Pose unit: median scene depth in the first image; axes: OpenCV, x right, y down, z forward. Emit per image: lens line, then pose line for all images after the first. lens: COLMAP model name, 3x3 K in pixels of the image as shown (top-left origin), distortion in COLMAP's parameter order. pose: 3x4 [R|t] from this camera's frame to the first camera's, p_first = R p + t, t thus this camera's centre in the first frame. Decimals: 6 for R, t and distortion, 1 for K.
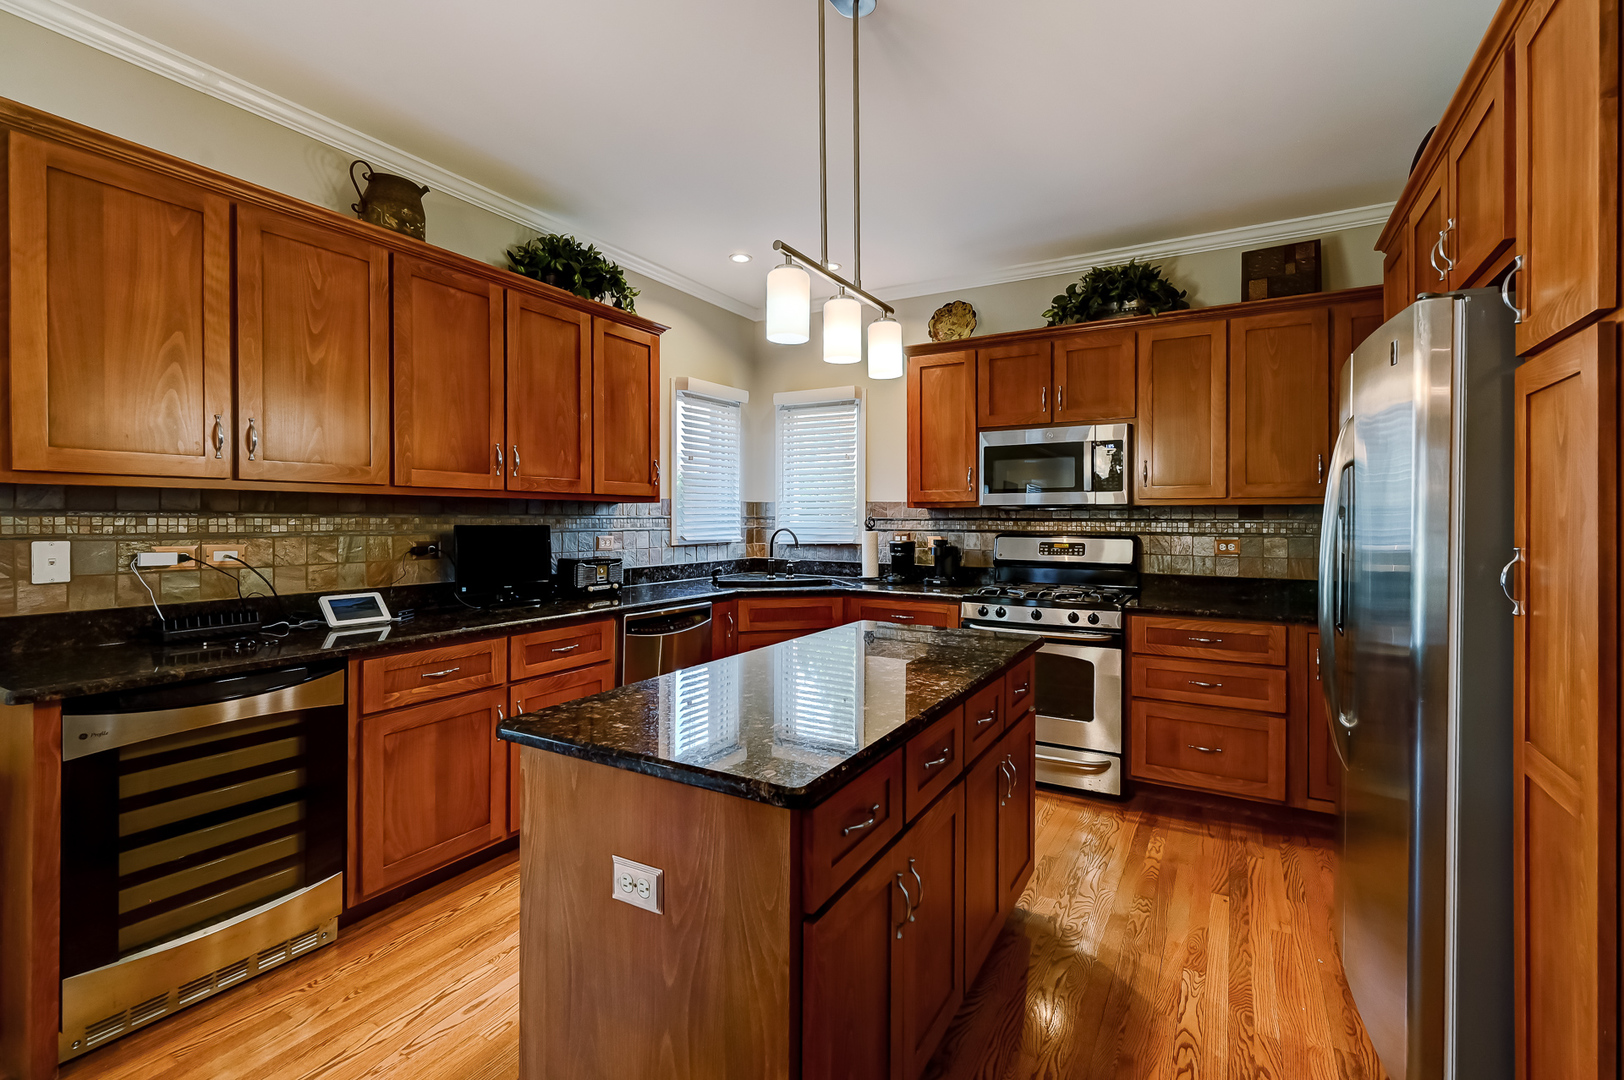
lens RADIAL K [[721.2, 0, 816.7], [0, 721.2, 523.7], [0, 0, 1]] dist [0.003472, 0.000549]
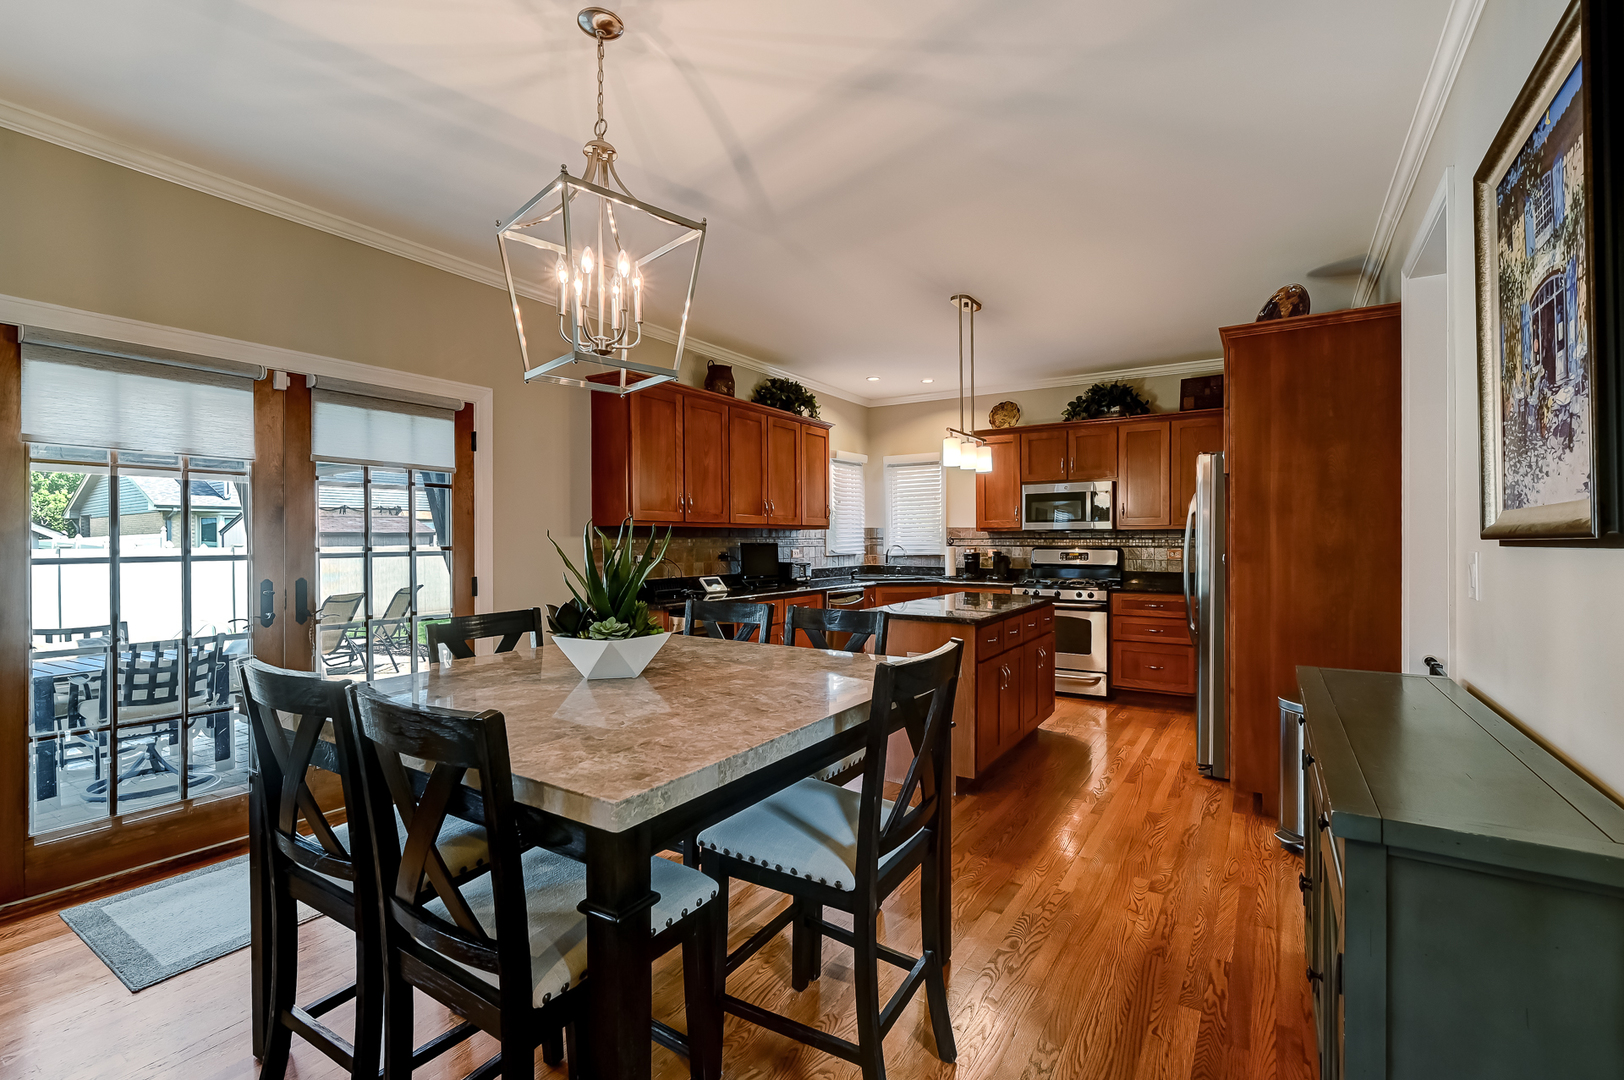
lens RADIAL K [[721.2, 0, 804.5], [0, 721.2, 550.6], [0, 0, 1]] dist [0.003472, 0.000549]
pose [[0.998524, -0.004255, -0.054149, -0.185316], [0.004671, 0.999960, 0.007569, 0.006958], [0.054114, -0.007811, 0.998504, -0.680424]]
